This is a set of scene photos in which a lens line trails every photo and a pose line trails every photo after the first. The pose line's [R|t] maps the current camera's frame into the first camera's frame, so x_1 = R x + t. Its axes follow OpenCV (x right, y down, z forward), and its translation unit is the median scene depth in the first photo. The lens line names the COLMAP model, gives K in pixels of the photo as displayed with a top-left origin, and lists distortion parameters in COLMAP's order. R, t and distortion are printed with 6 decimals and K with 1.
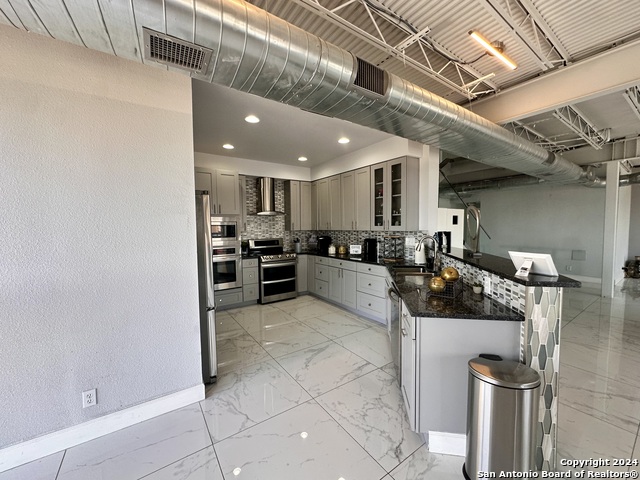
lens RADIAL K [[256.5, 0, 319.5], [0, 256.5, 243.4], [0, 0, 1]] dist [-0.017599, 0.000011]
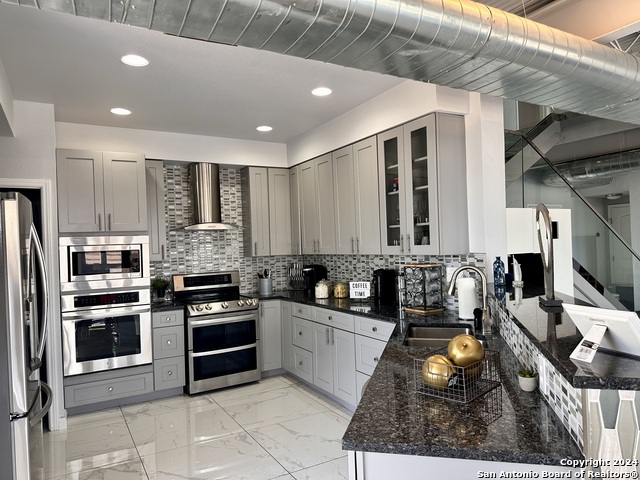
lens RADIAL K [[453.1, 0, 321.5], [0, 453.1, 240.9], [0, 0, 1]] dist [0.011500, -0.012608]
pose [[0.996735, -0.025506, -0.076605, 0.140845], [0.019775, 0.997013, -0.074657, -0.010239], [0.078280, 0.072899, 0.994263, 0.054332]]
